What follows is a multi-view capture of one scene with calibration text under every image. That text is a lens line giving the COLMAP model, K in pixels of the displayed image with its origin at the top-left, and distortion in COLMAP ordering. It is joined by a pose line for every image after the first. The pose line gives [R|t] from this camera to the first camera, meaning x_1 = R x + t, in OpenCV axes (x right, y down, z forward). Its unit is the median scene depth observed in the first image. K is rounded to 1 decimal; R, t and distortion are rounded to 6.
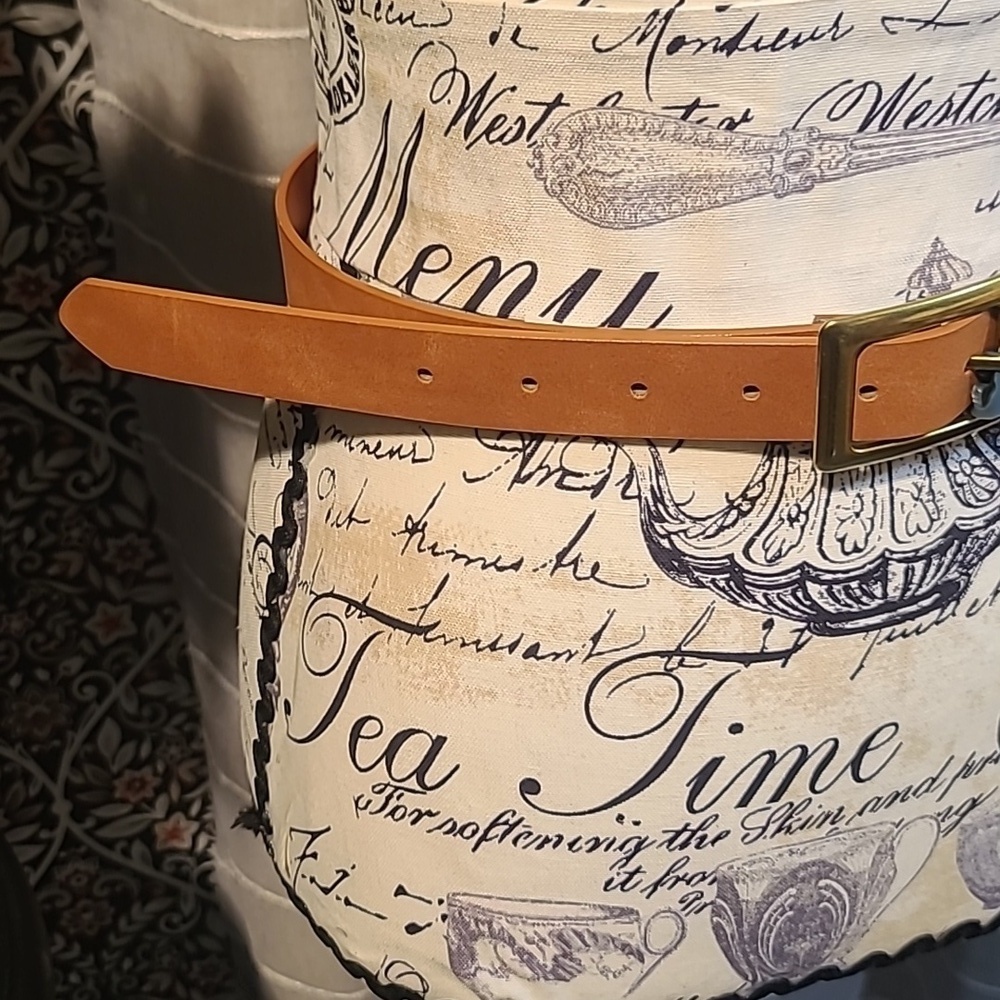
lens RADIAL K [[1683.7, 0, 500.0], [0, 1683.7, 500.0], [0, 0, 1]] dist [0.050858, -0.157418]
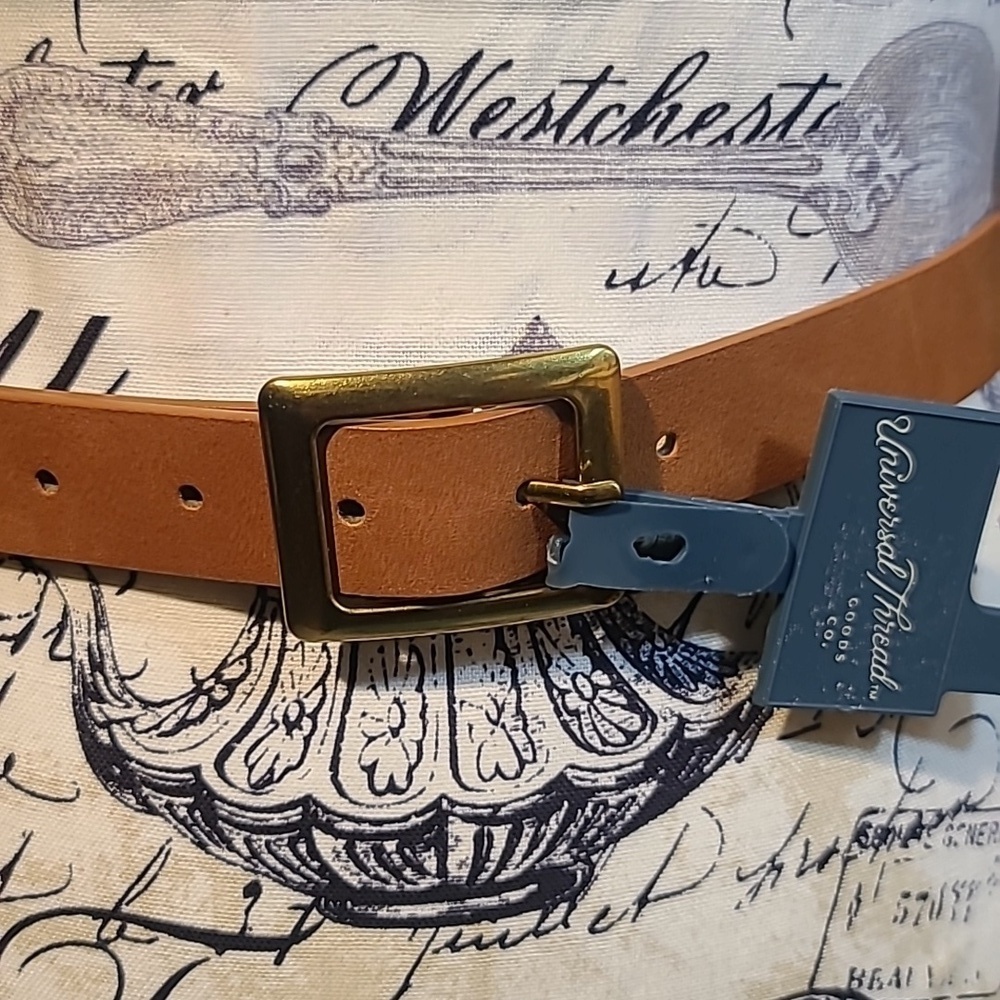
lens RADIAL K [[1683.7, 0, 500.0], [0, 1683.7, 500.0], [0, 0, 1]] dist [0.050858, -0.157418]
pose [[0.979083, 0.110480, -0.170853, 0.350952], [-0.144961, 0.968020, -0.204750, 0.048886], [0.142769, 0.225234, 0.963788, 0.365243]]
